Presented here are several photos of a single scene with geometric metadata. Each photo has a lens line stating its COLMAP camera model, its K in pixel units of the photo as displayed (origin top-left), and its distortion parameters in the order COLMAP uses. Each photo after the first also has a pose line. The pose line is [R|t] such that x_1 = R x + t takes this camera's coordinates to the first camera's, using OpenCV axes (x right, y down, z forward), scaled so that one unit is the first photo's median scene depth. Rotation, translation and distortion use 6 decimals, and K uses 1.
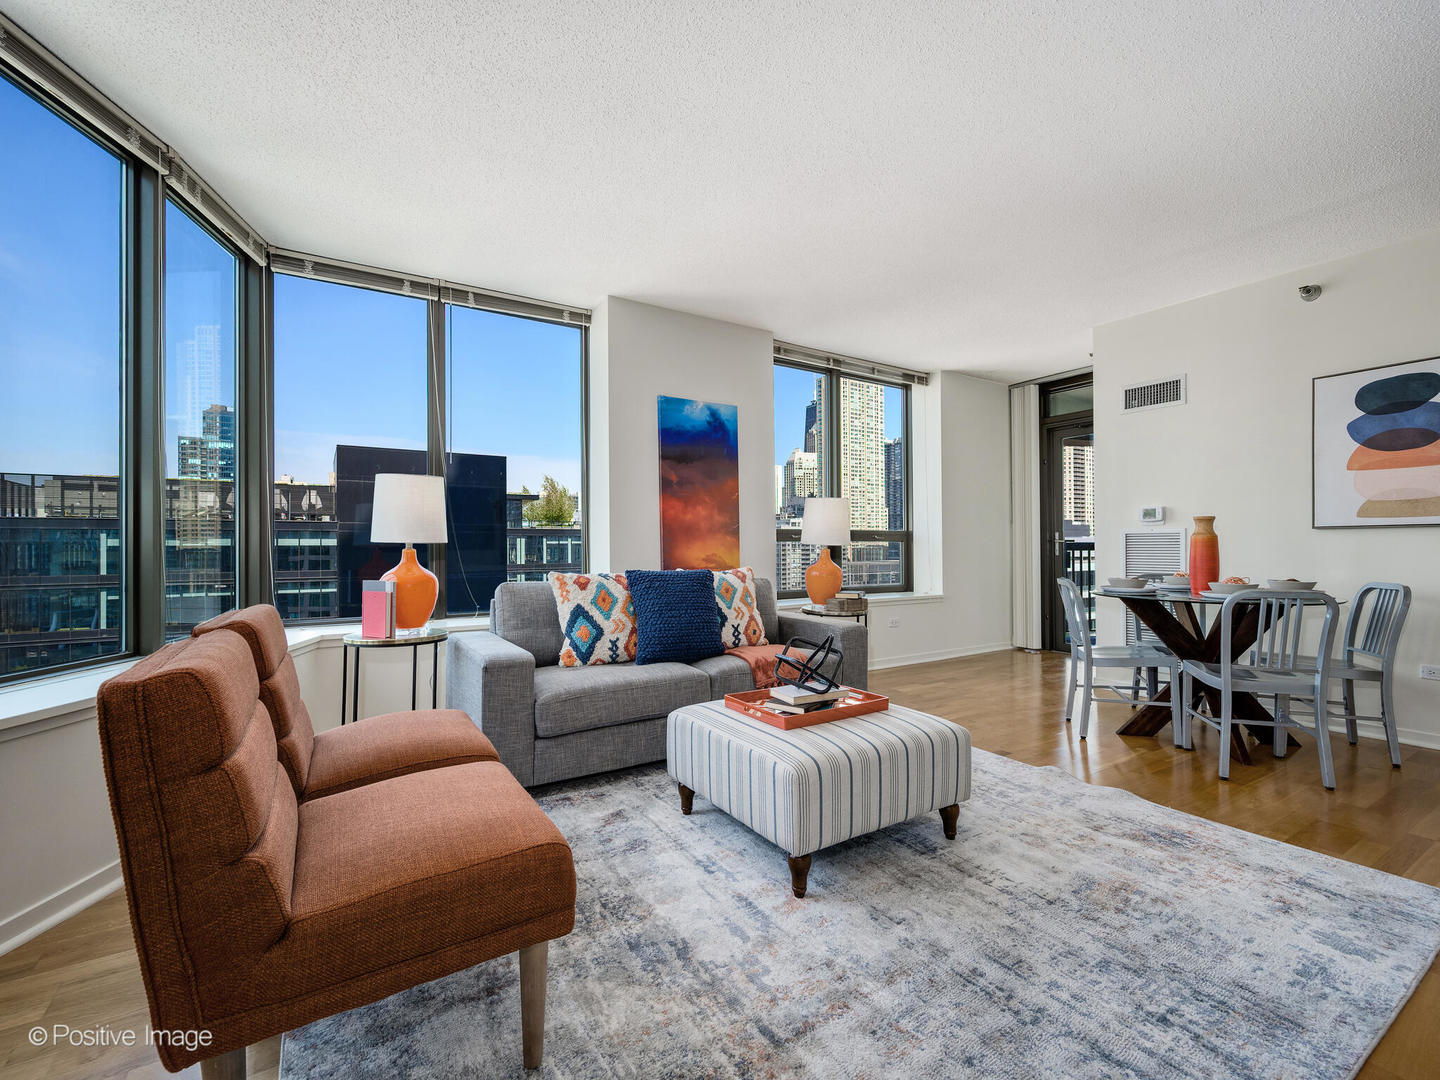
lens RADIAL K [[652.6, 0, 714.2], [0, 652.6, 545.0], [0, 0, 1]] dist [-0.009961, 0.002247]
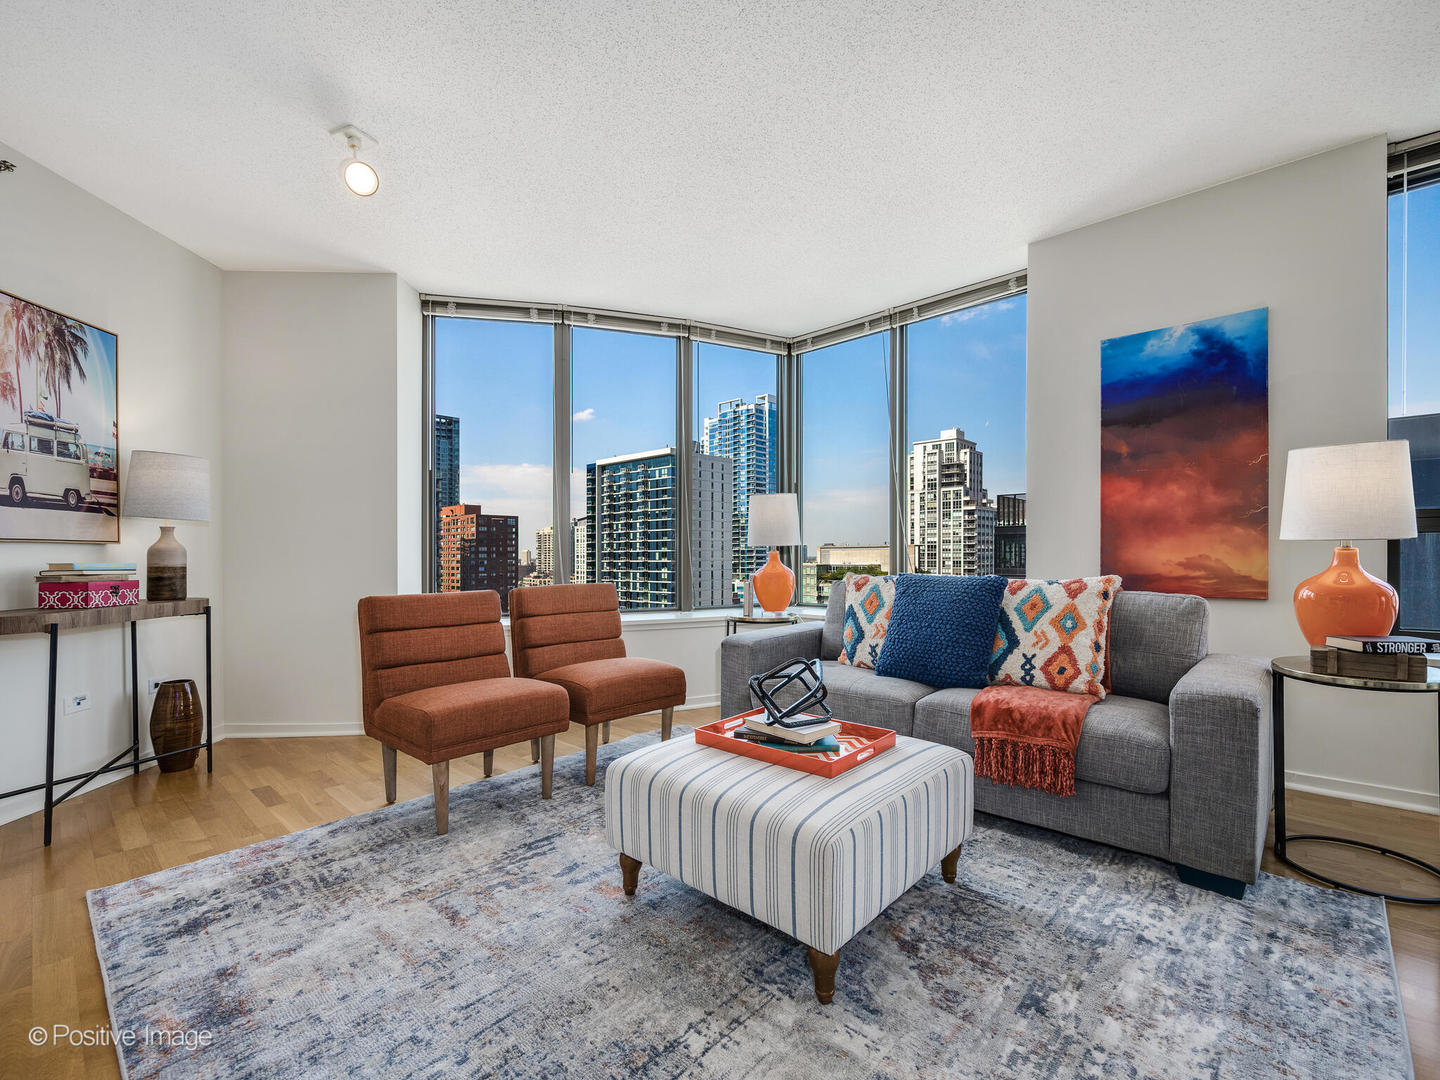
lens RADIAL K [[636.3, 0, 728.3], [0, 636.3, 558.3], [0, 0, 1]] dist [-0.003626, 0.000191]
pose [[0.265533, 0.009396, -0.964056, 0.519286], [0.012991, 0.999827, 0.013323, 0.001869], [0.964014, -0.016061, 0.265365, 0.413124]]
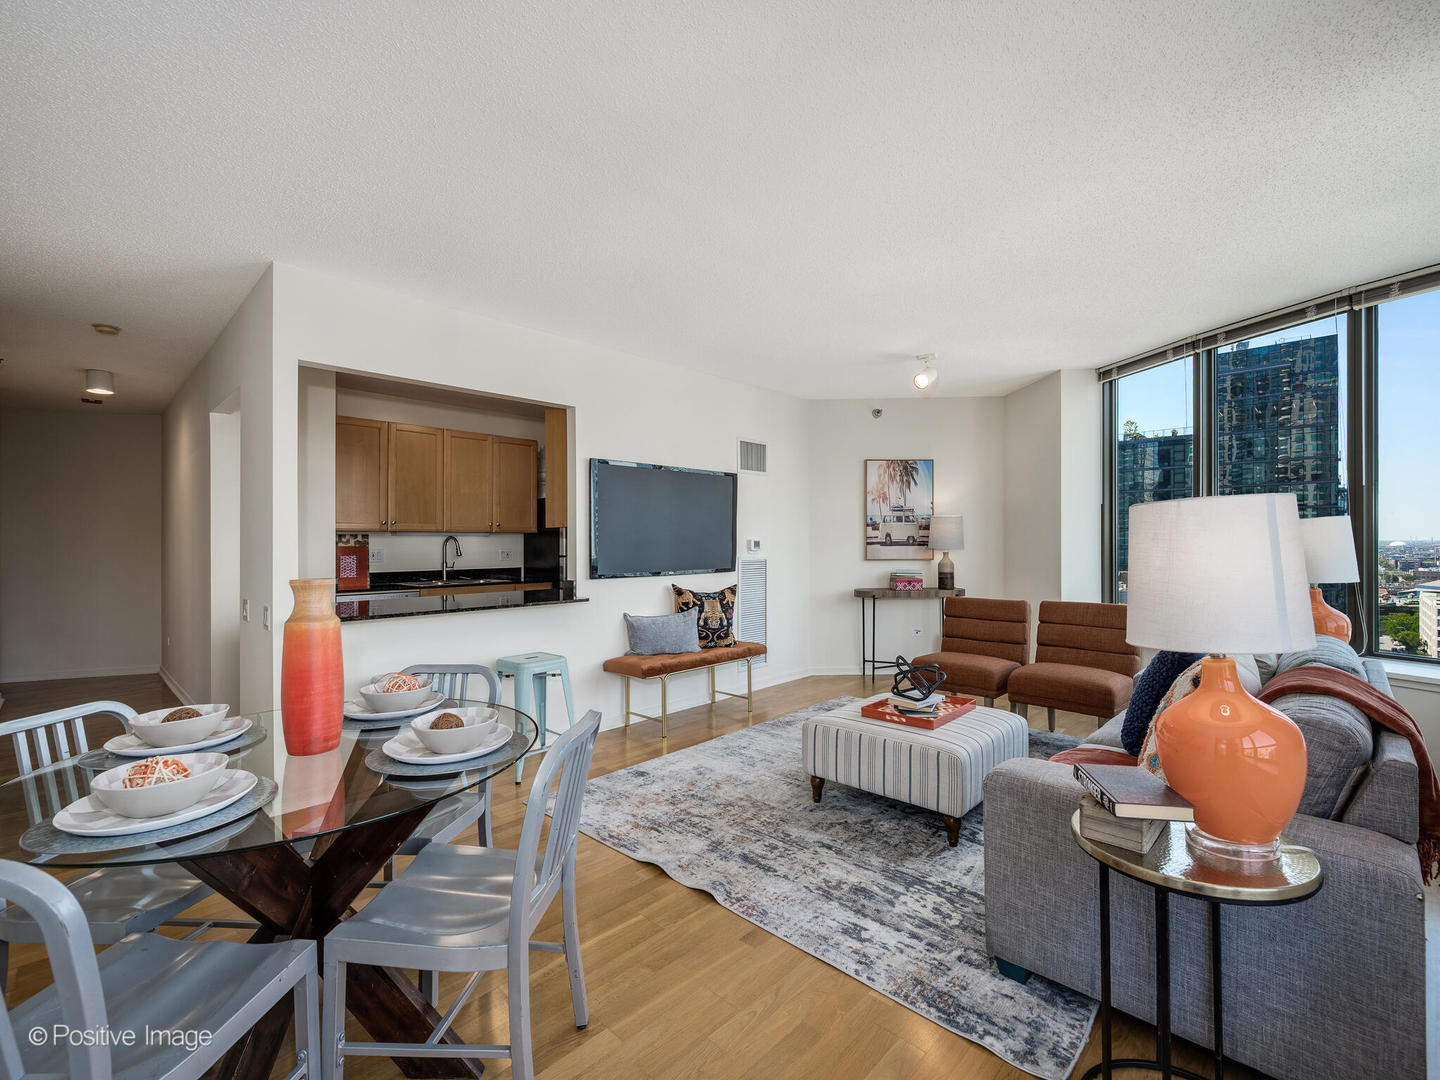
lens RADIAL K [[636.3, 0, 720.8], [0, 636.3, 539.2], [0, 0, 1]] dist [-0.003626, 0.000191]
pose [[-0.971869, 0.010936, -0.235267, 0.482670], [0.013721, 0.999854, -0.010204, -0.053566], [0.235121, -0.013145, -0.971877, 1.256467]]
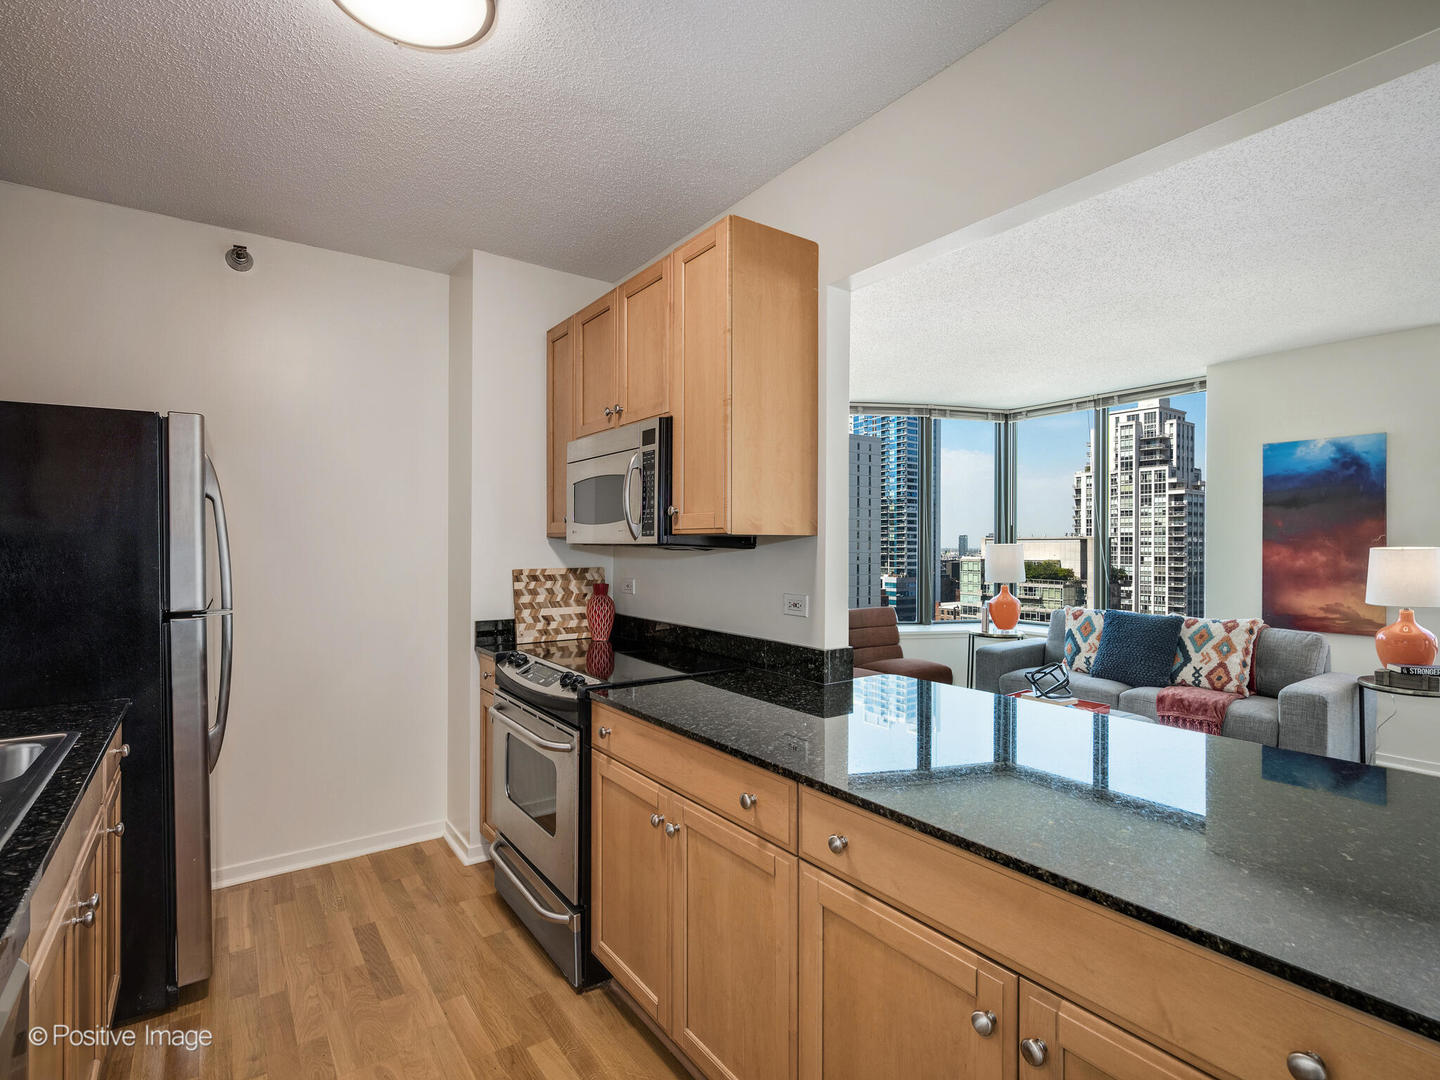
lens RADIAL K [[718.1, 0, 733.2], [0, 718.1, 539.8], [0, 0, 1]] dist [-0.004416, 0.001168]
pose [[0.077174, -0.001021, -0.997017, 1.013470], [0.003805, 0.999992, -0.000729, -0.084639], [0.997010, -0.003737, 0.077177, 0.083433]]
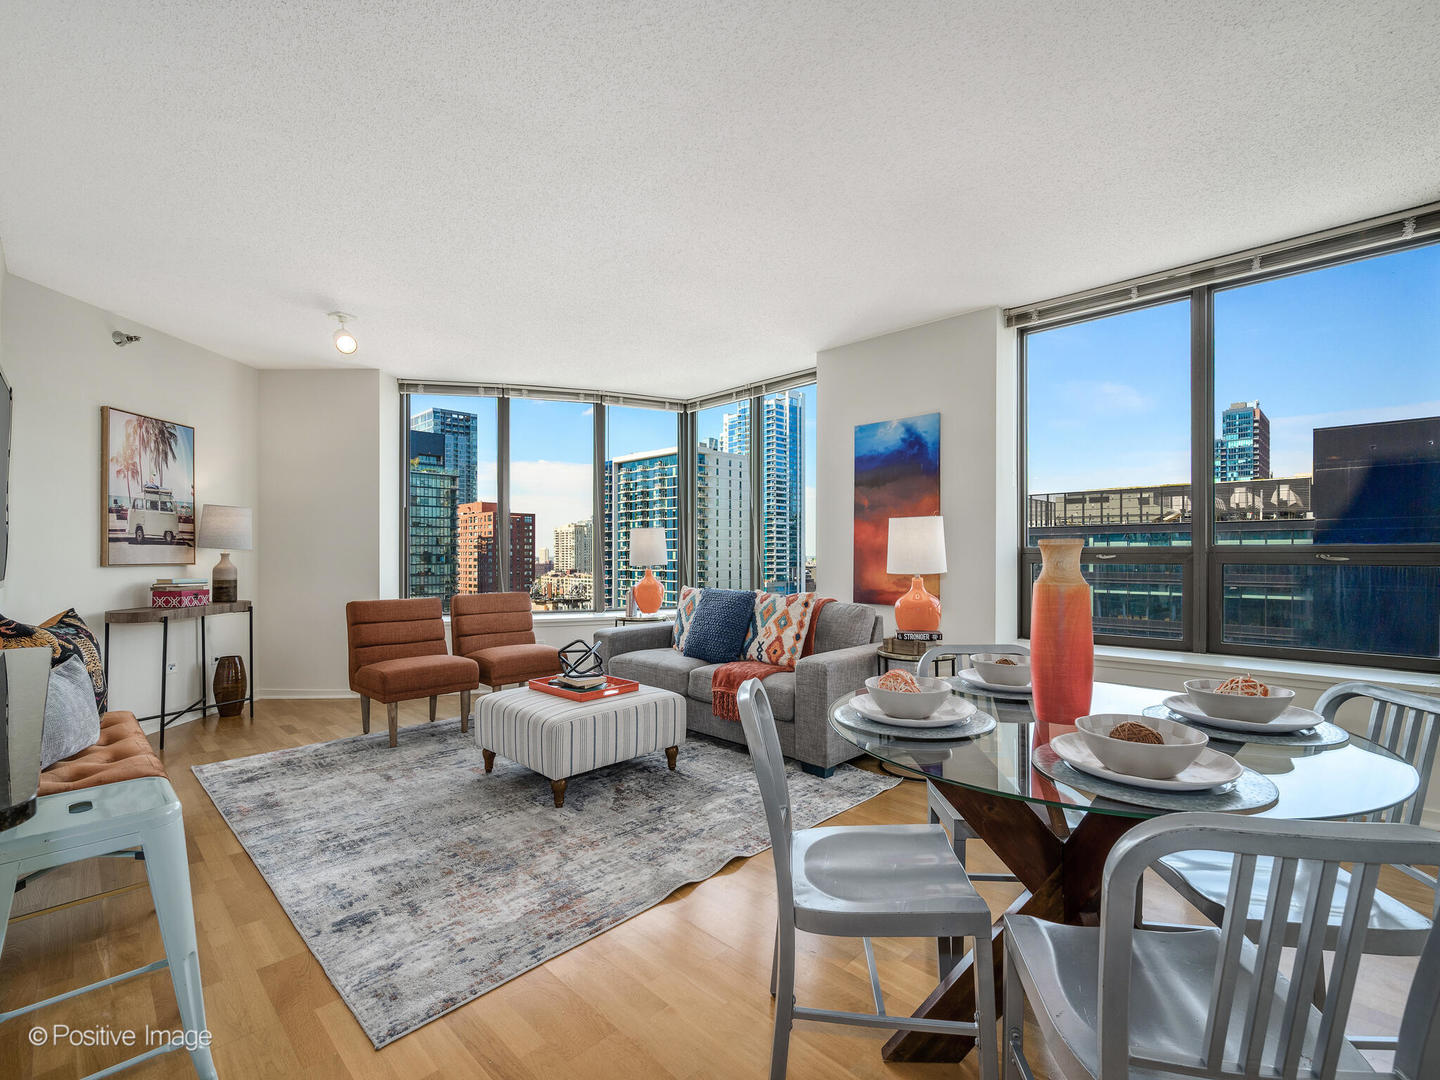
lens RADIAL K [[652.6, 0, 725.5], [0, 652.6, 560.0], [0, 0, 1]] dist [-0.009961, 0.002247]
pose [[0.230865, 0.014672, -0.972875, 0.935638], [0.008320, 0.999820, 0.017053, -0.033132], [0.972950, -0.012031, 0.230701, 0.568475]]
